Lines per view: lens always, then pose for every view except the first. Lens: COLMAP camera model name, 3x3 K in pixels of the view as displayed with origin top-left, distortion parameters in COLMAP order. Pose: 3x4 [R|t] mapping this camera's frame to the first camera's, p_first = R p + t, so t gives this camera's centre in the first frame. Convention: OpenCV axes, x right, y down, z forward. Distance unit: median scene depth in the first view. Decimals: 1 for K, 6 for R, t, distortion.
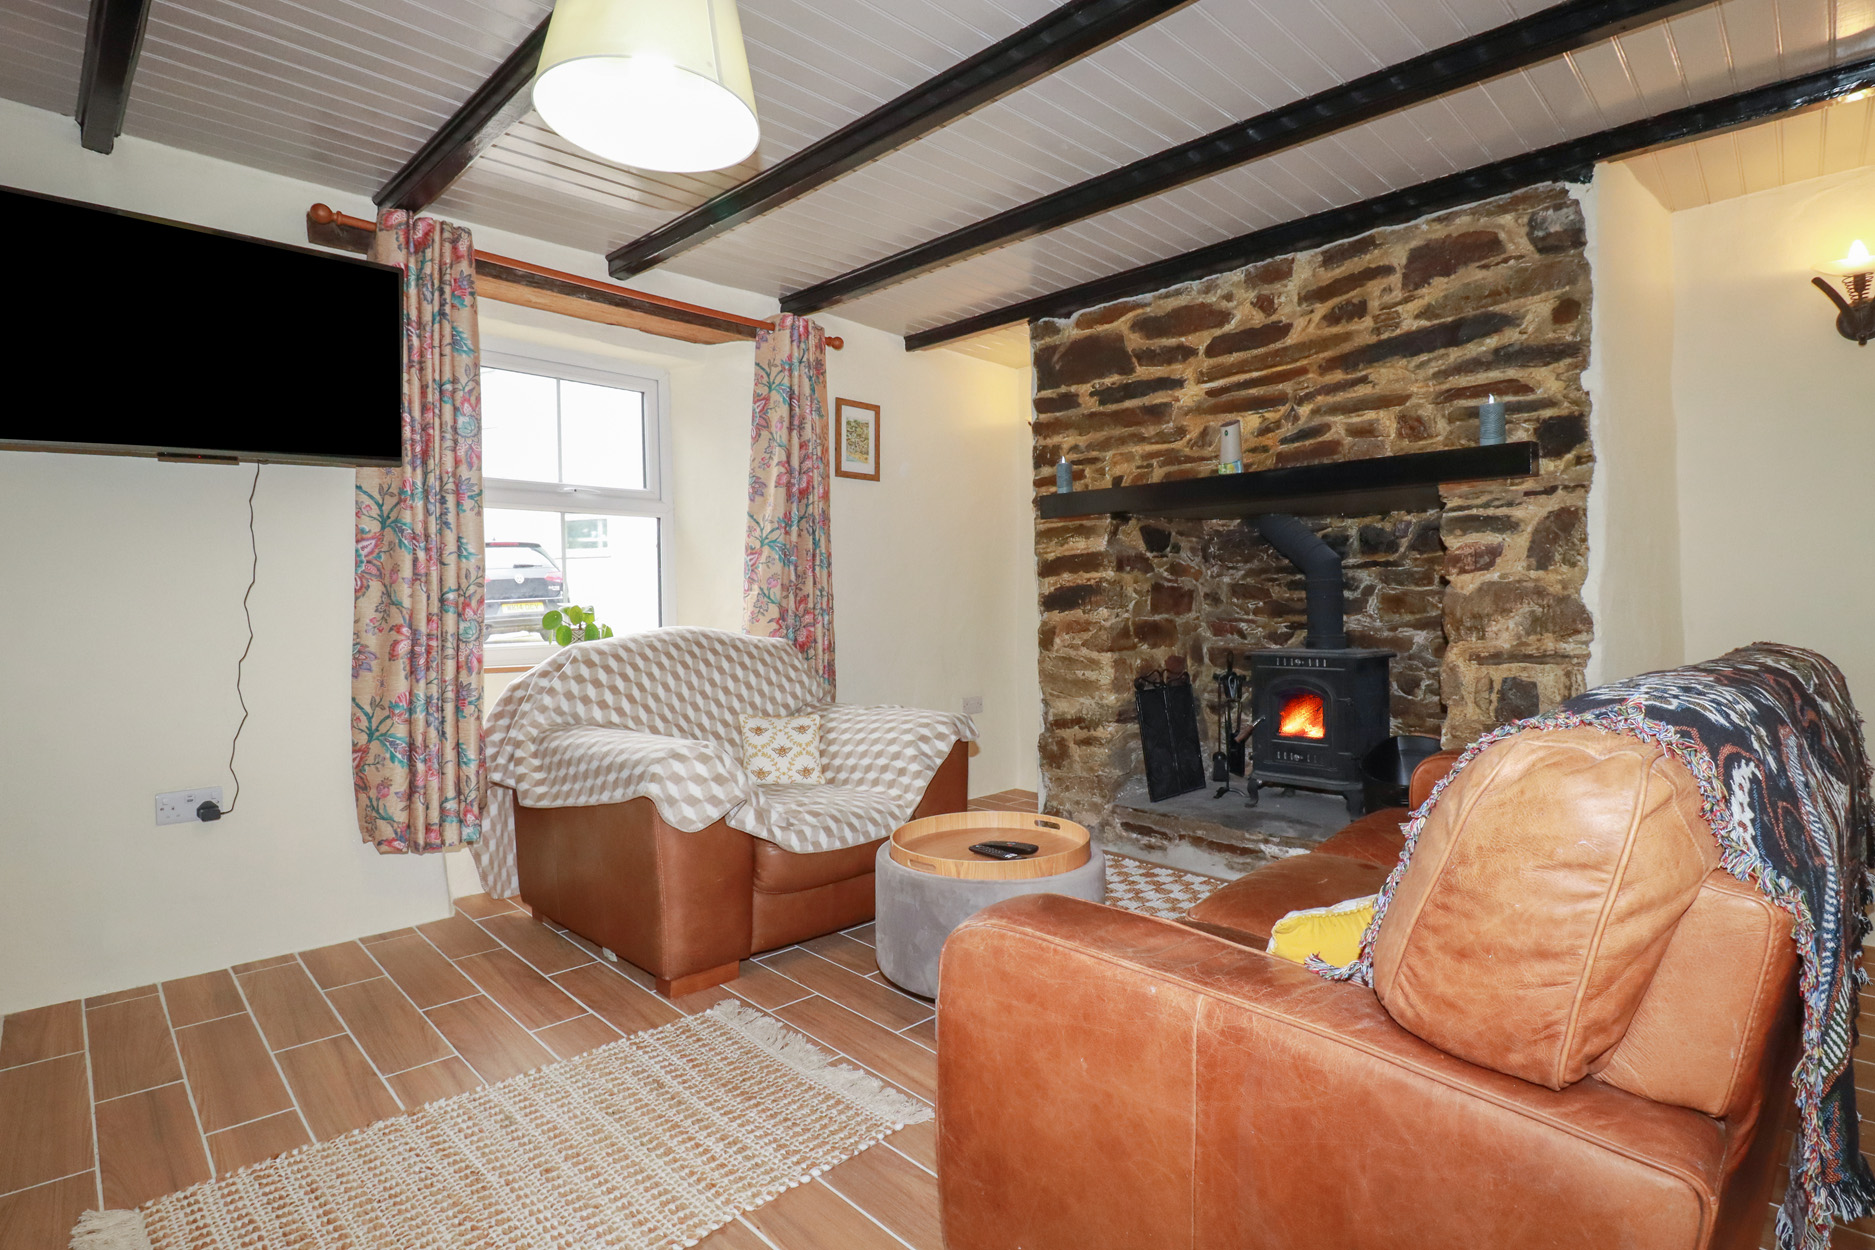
lens RADIAL K [[927.0, 0, 933.5], [0, 927.0, 616.3], [0, 0, 1]] dist [0.005431, -0.017985]
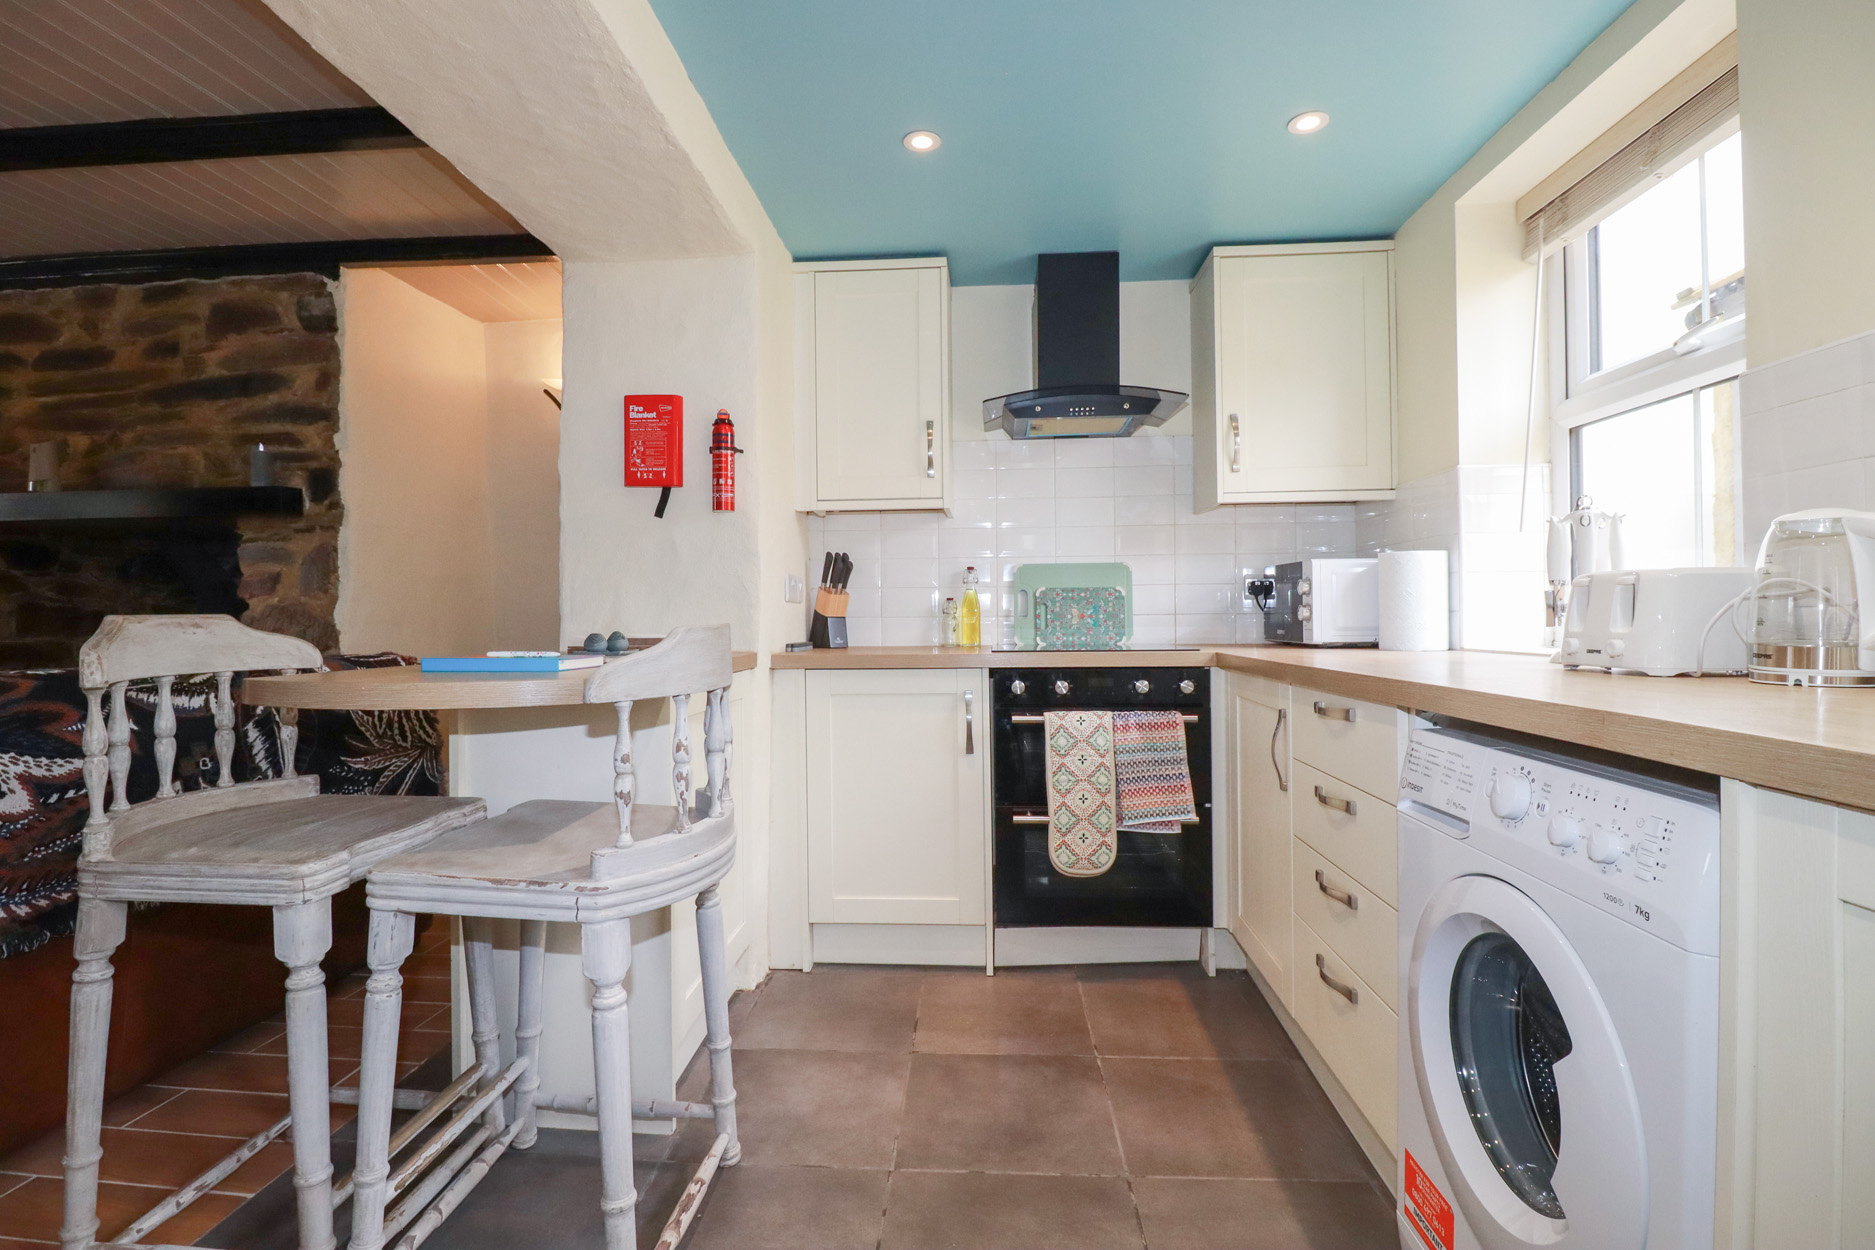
lens RADIAL K [[866.6, 0, 932.0], [0, 866.6, 617.6], [0, 0, 1]] dist [0.002321, -0.014945]
pose [[0.744840, 0.003851, 0.667232, 0.432761], [0.012045, 0.999743, -0.019216, 0.007407], [-0.667135, 0.022350, 0.744602, -0.301153]]
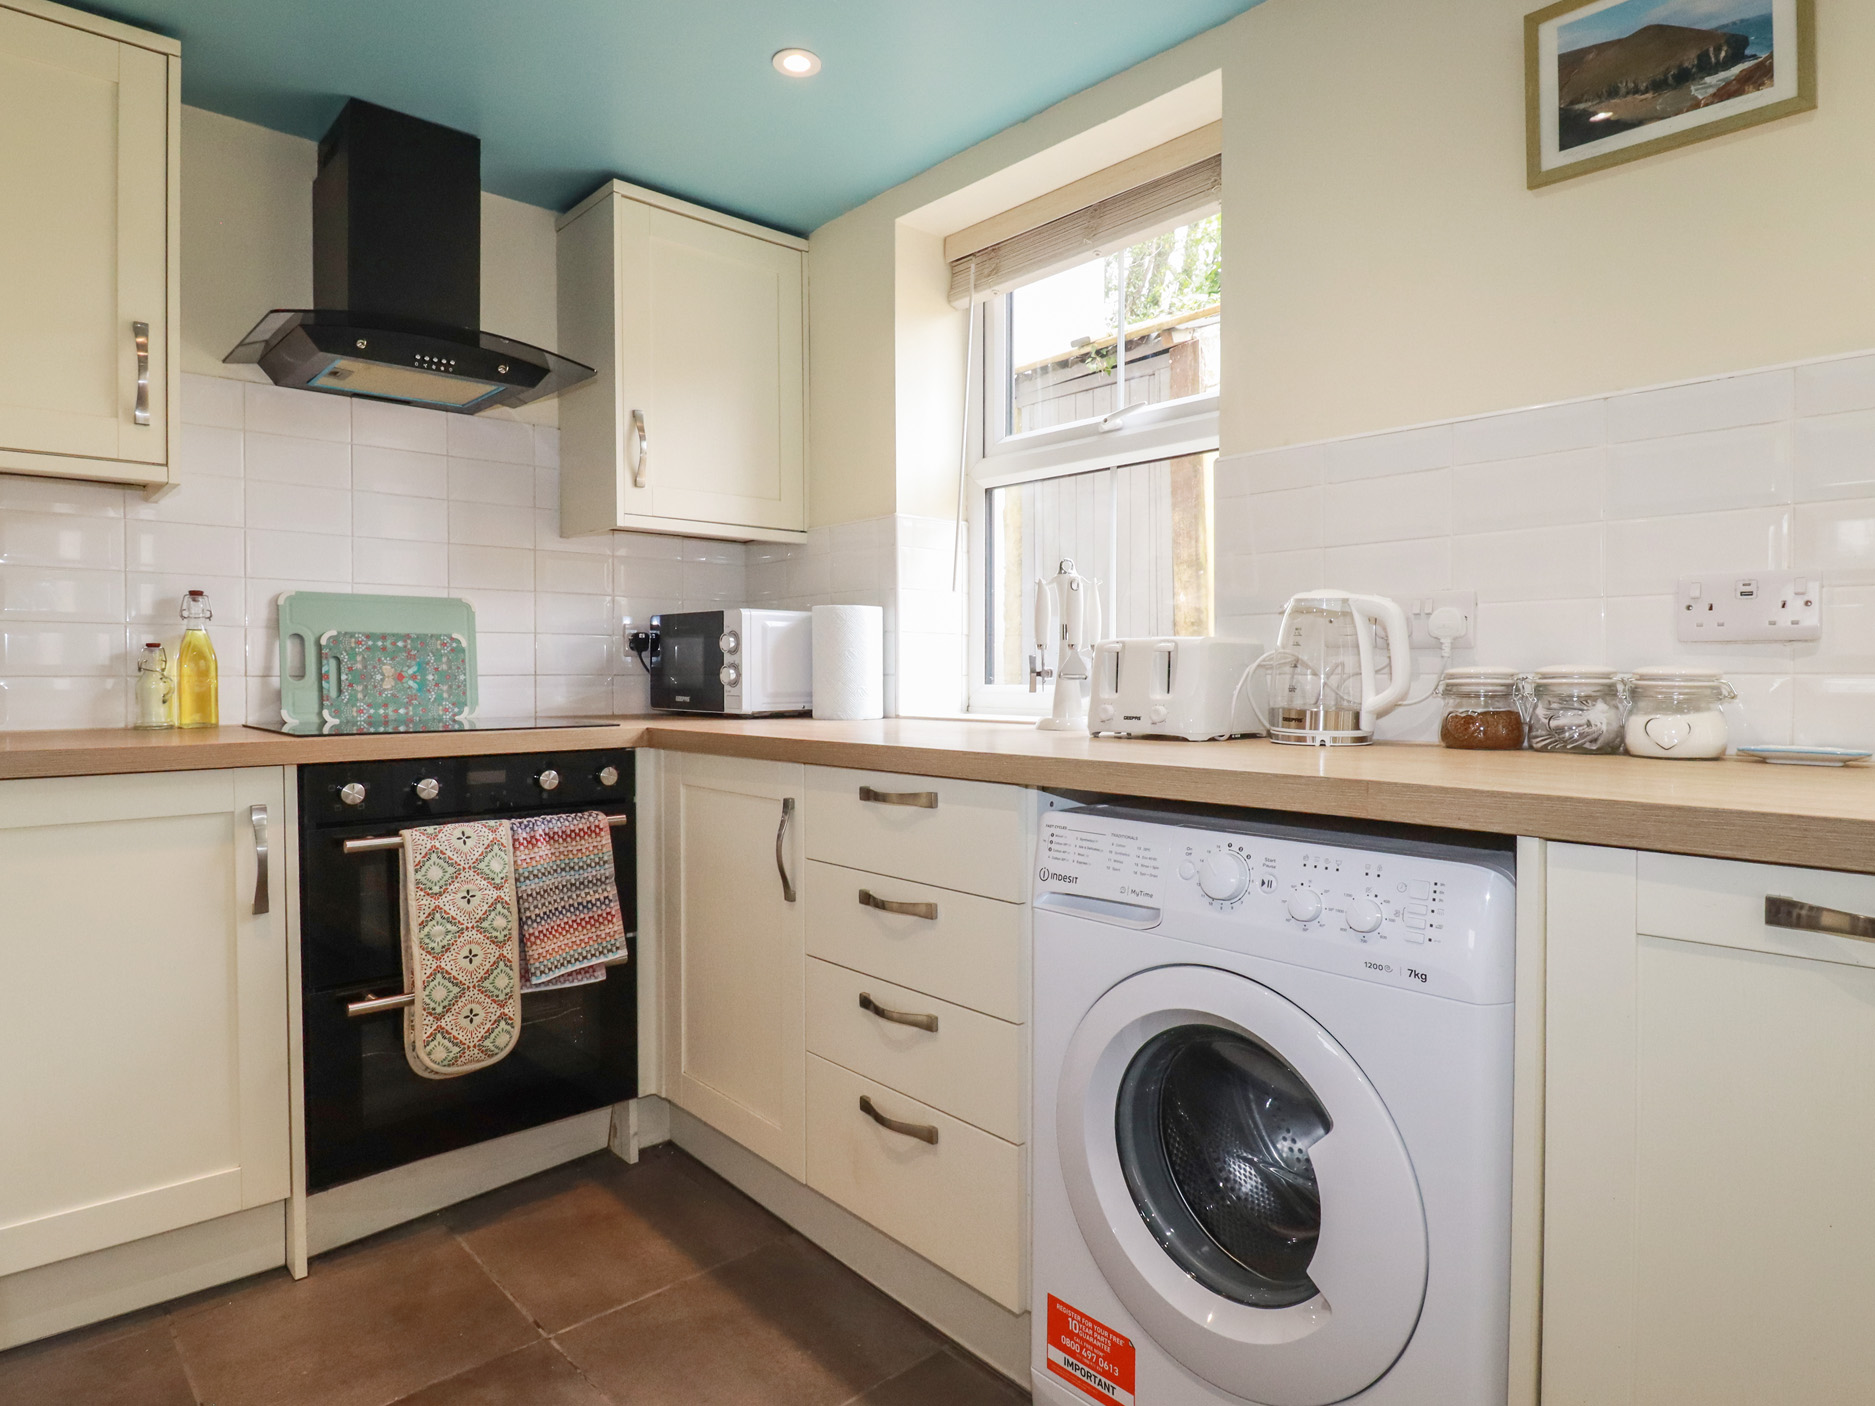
lens RADIAL K [[1082.7, 0, 937.8], [0, 1082.7, 689.4], [0, 0, 1]] dist [0.000482, -0.013586]
pose [[0.033970, -0.004398, 0.999413, 0.427187], [0.016882, 0.999850, 0.003826, 0.001980], [-0.999280, 0.016742, 0.034039, -0.115204]]
